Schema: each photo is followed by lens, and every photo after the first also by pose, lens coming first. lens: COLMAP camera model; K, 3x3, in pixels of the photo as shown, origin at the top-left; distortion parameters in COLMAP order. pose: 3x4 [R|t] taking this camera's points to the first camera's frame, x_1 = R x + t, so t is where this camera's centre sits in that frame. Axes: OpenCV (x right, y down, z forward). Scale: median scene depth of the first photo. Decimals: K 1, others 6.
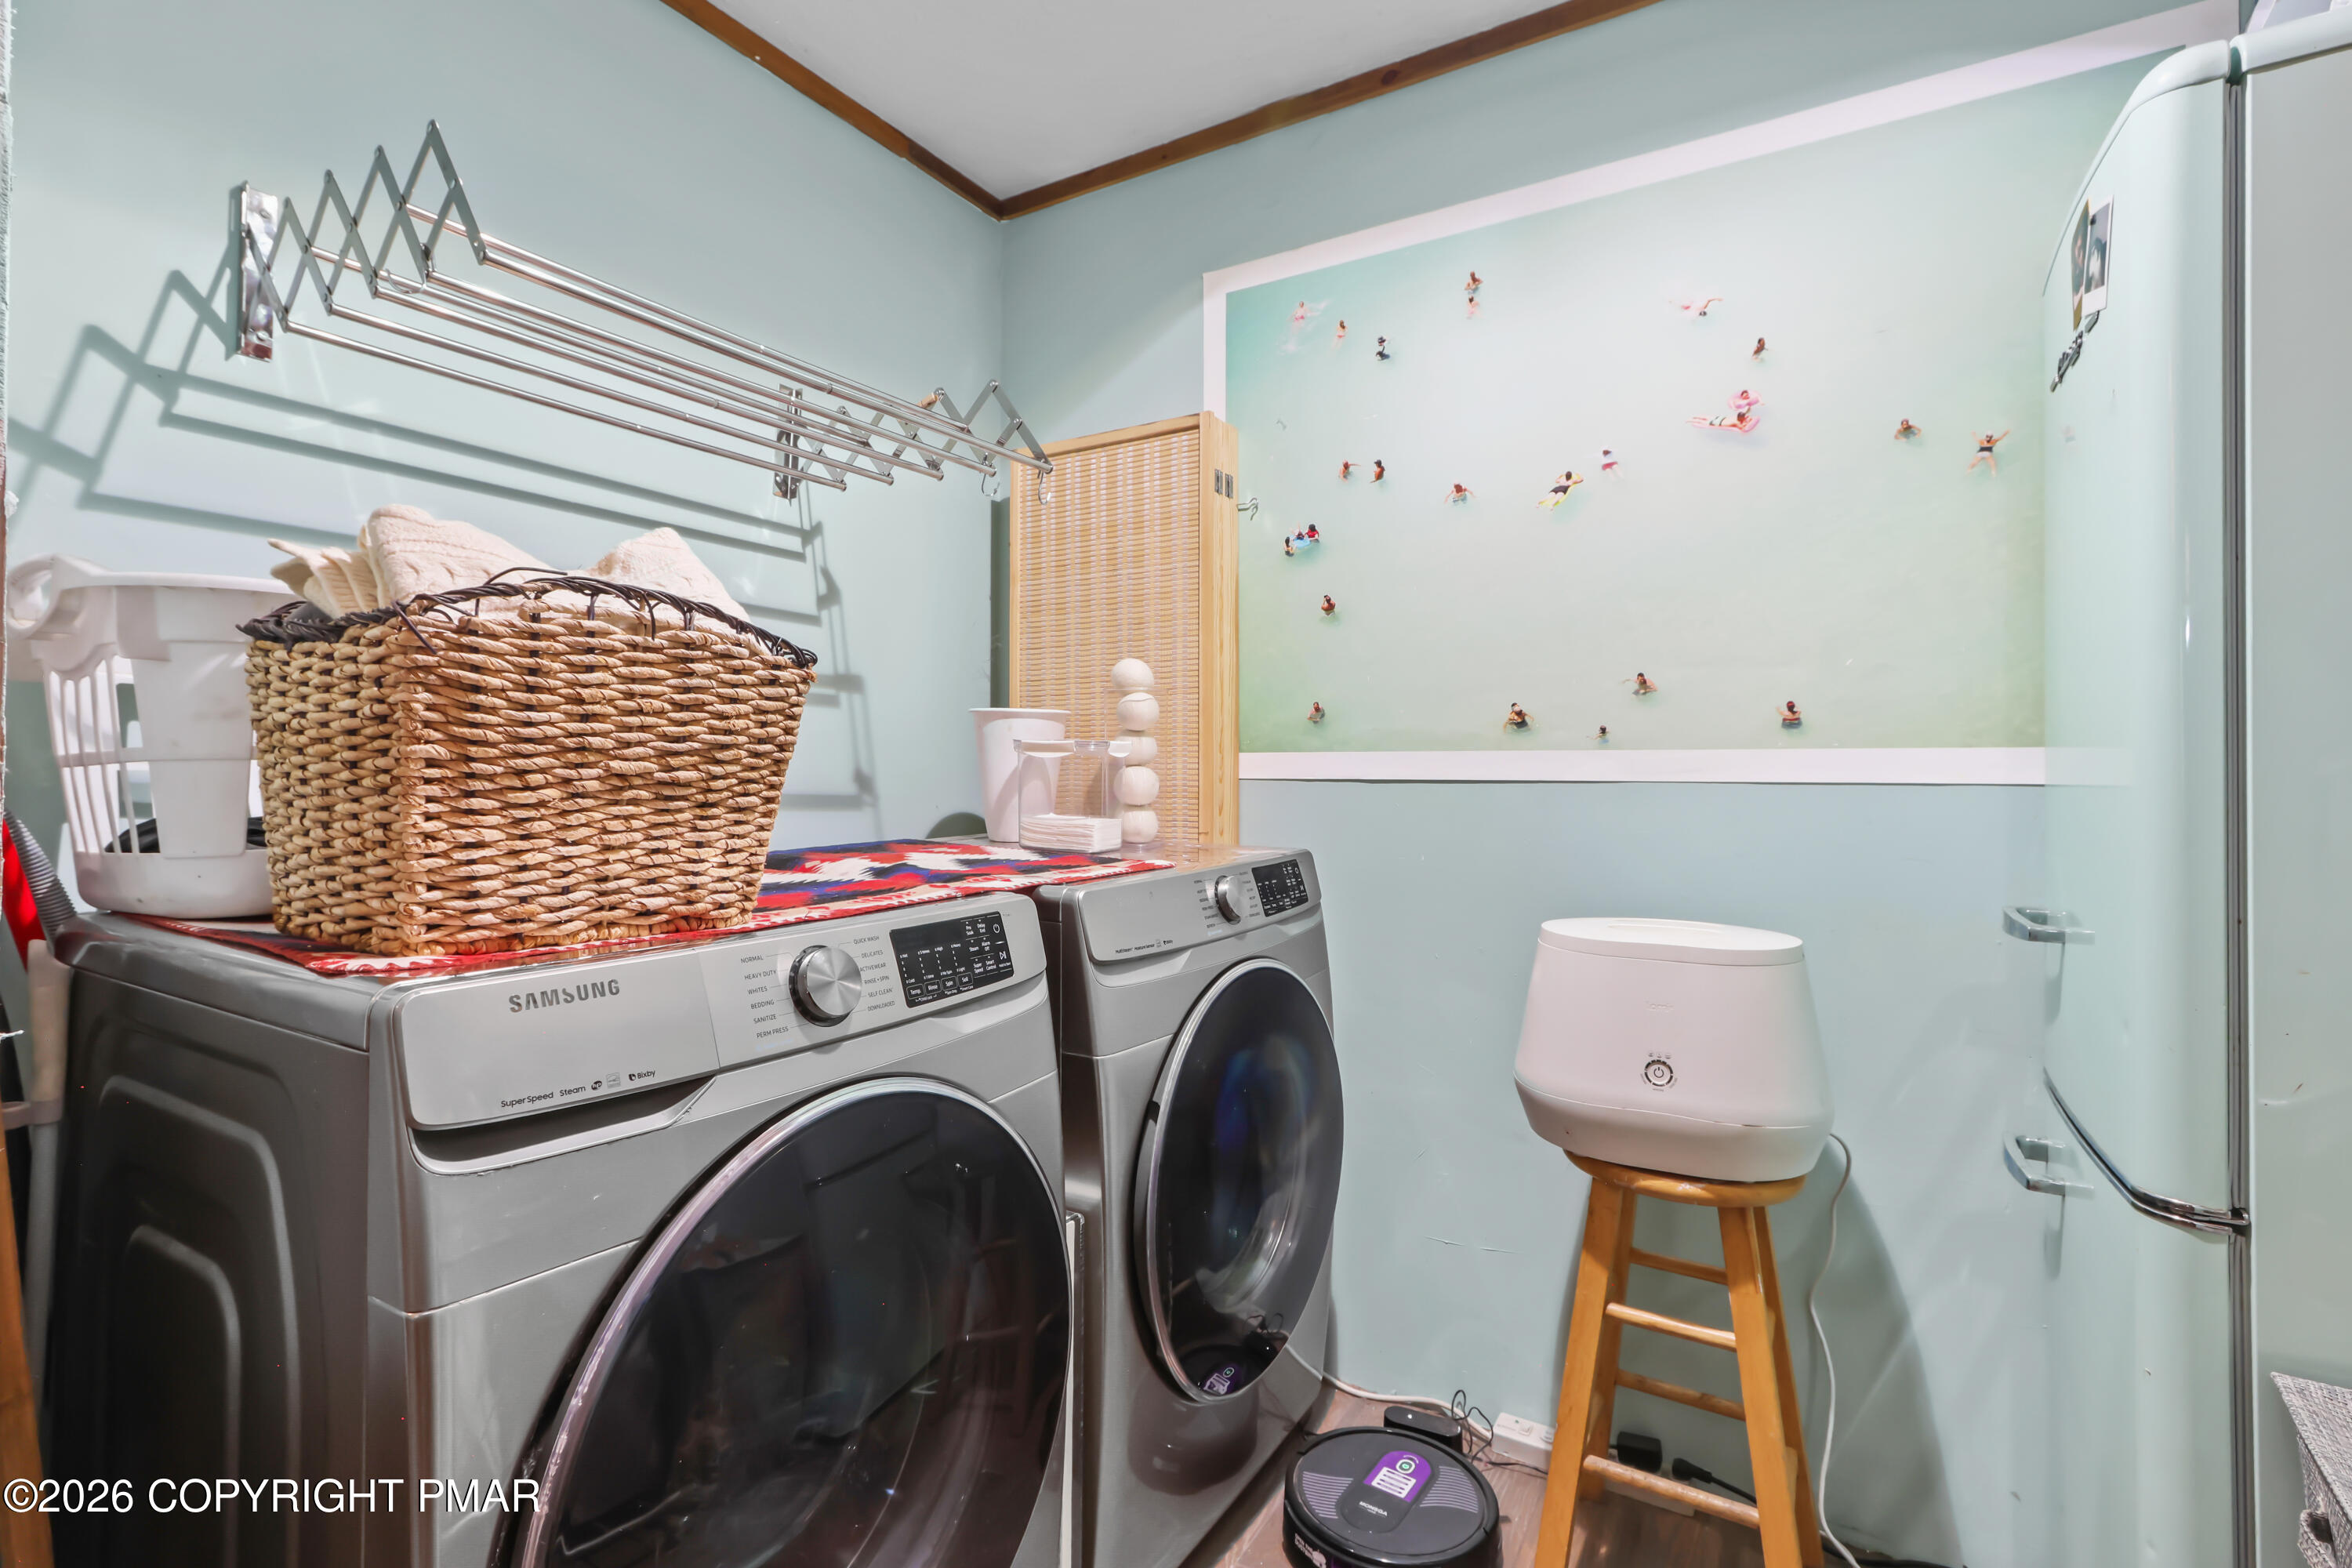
lens RADIAL K [[1110.1, 0, 1156.0], [0, 1110.1, 763.7], [0, 0, 1]] dist [-0.000281, 0.003434]
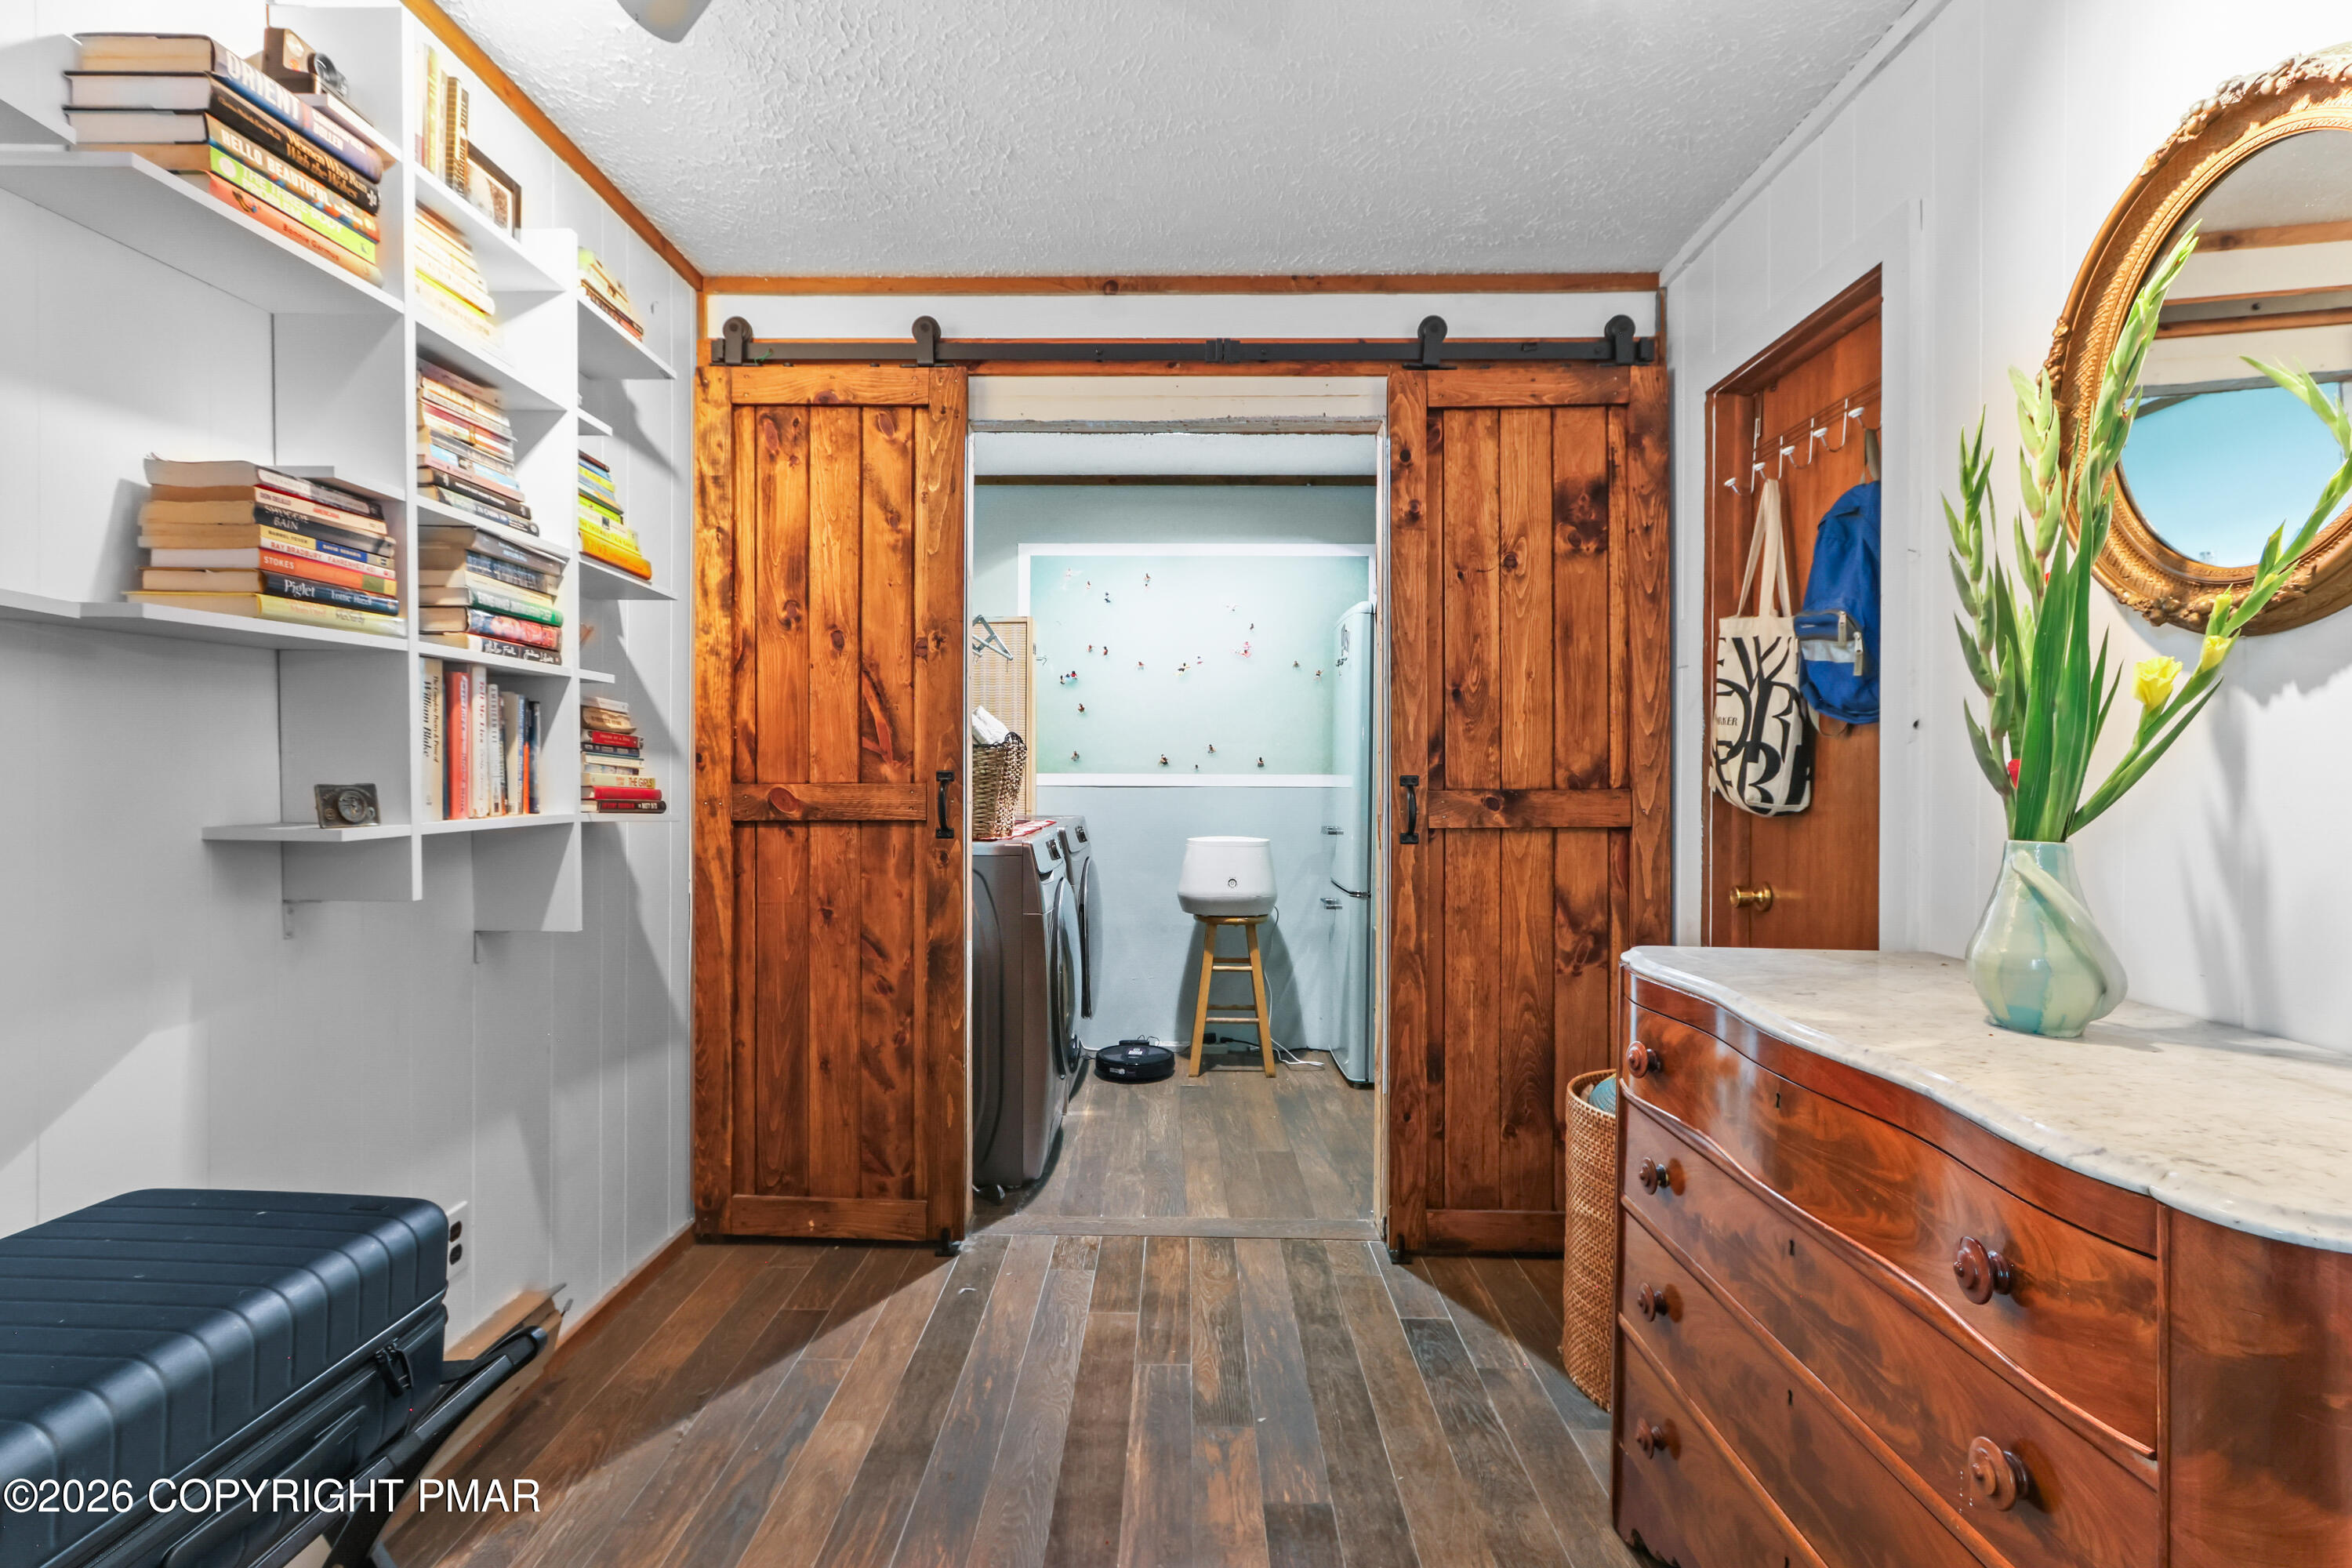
lens RADIAL K [[1440.9, 0, 1178.7], [0, 1440.9, 777.2], [0, 0, 1]] dist [-0.004186, 0.000570]
pose [[0.842290, -0.002745, 0.539018, -1.528989], [-0.007331, 0.999836, 0.016547, -0.065011], [-0.538975, -0.017889, 0.842132, -1.905349]]
